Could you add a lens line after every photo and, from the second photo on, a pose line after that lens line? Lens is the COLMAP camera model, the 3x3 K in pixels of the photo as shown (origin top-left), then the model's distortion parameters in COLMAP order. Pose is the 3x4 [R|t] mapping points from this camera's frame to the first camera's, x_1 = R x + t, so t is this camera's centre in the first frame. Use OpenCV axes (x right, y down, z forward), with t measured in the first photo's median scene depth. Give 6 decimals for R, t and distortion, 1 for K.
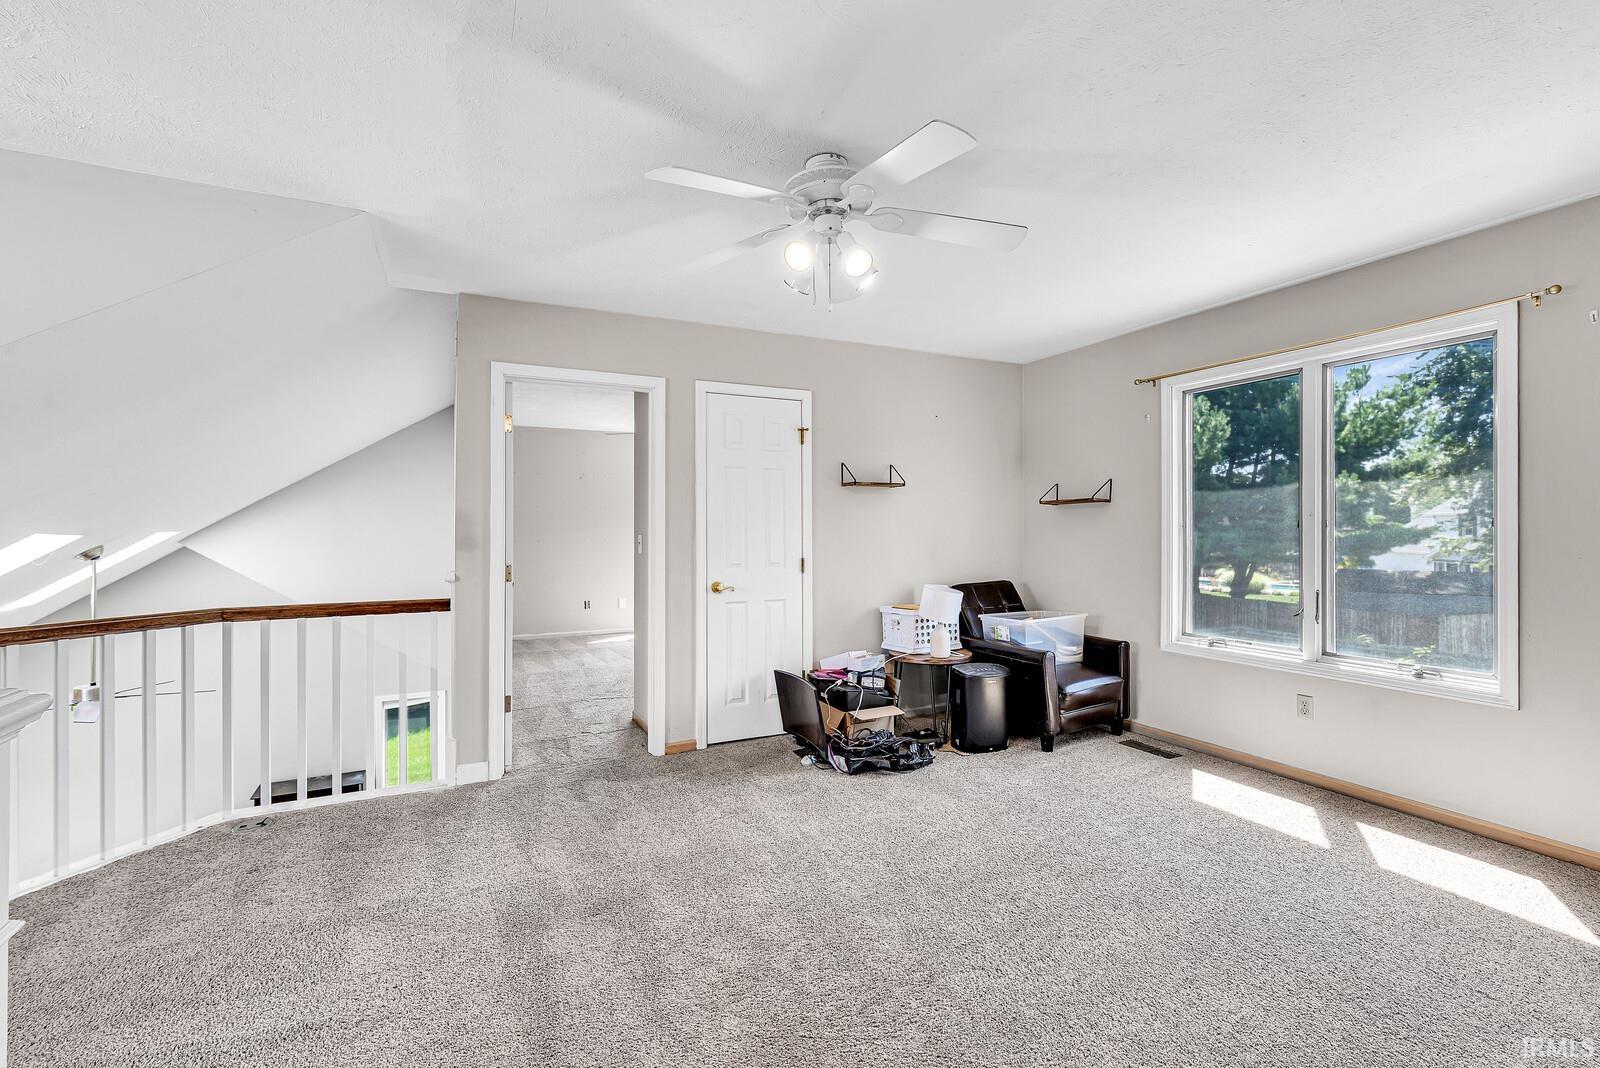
lens RADIAL K [[707.1, 0, 795.0], [0, 707.1, 531.5], [0, 0, 1]] dist [0.005912, -0.000979]
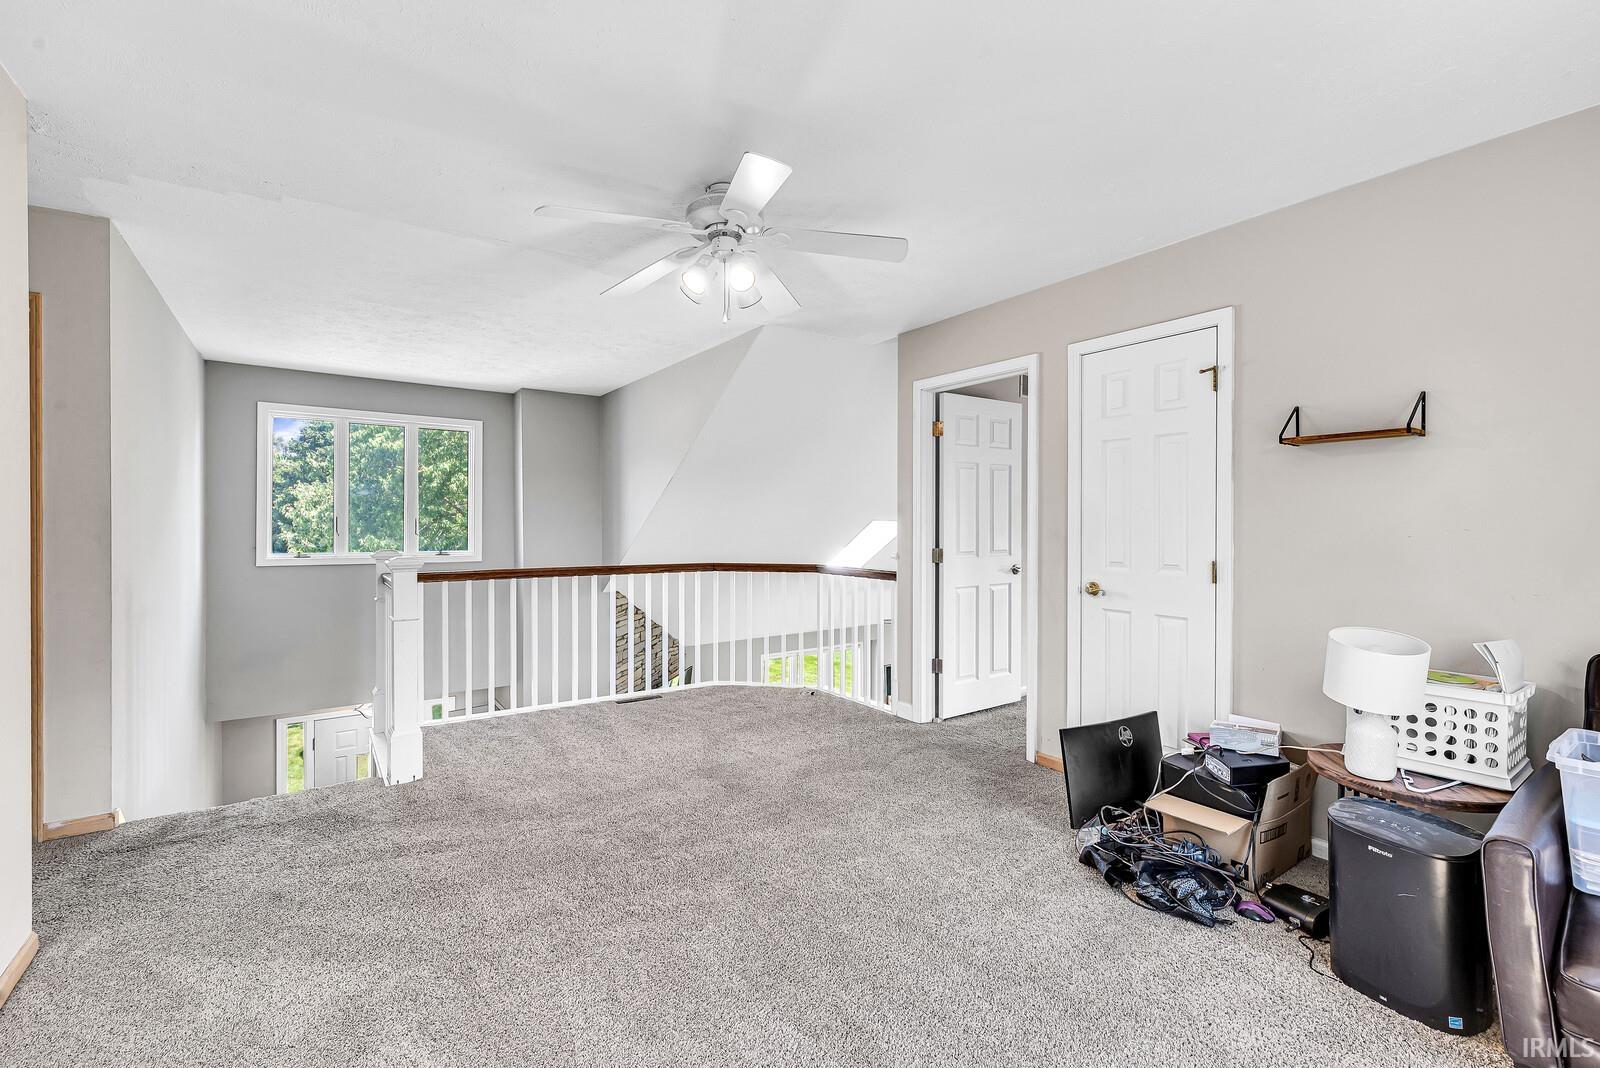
lens RADIAL K [[707.1, 0, 791.6], [0, 707.1, 525.6], [0, 0, 1]] dist [0.005912, -0.000979]
pose [[0.130587, 0.012497, -0.991358, 0.732343], [-0.000065, 0.999921, 0.012597, -0.005718], [0.991437, -0.001581, 0.130577, 0.603248]]
